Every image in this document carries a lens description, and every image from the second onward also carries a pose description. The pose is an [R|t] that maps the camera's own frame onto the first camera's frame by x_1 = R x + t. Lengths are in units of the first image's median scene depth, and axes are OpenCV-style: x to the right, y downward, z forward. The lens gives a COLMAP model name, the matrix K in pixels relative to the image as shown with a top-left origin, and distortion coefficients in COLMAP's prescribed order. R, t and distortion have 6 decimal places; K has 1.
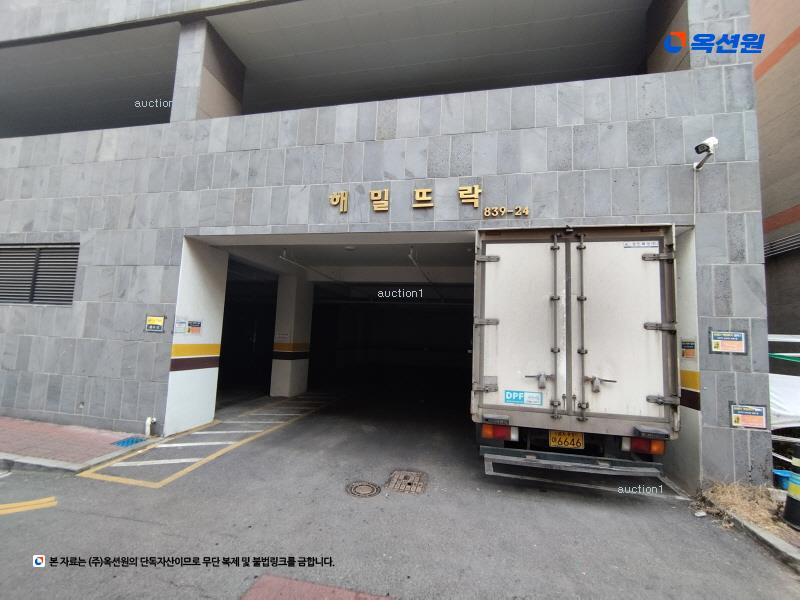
lens RADIAL K [[363.9, 0, 394.3], [0, 363.9, 302.3], [0, 0, 1]] dist [-0.002138, 0.000882]
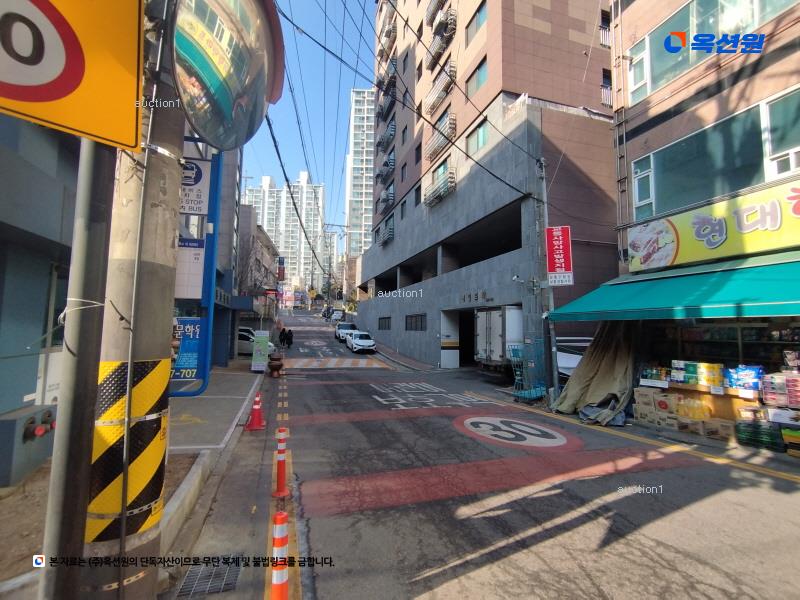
lens RADIAL K [[363.9, 0, 394.3], [0, 363.9, 302.3], [0, 0, 1]] dist [-0.002138, 0.000882]
pose [[0.492151, -0.096240, -0.865173, 2.641430], [0.082033, 0.994574, -0.063970, -0.089973], [0.866636, -0.039490, 0.497376, -1.309081]]
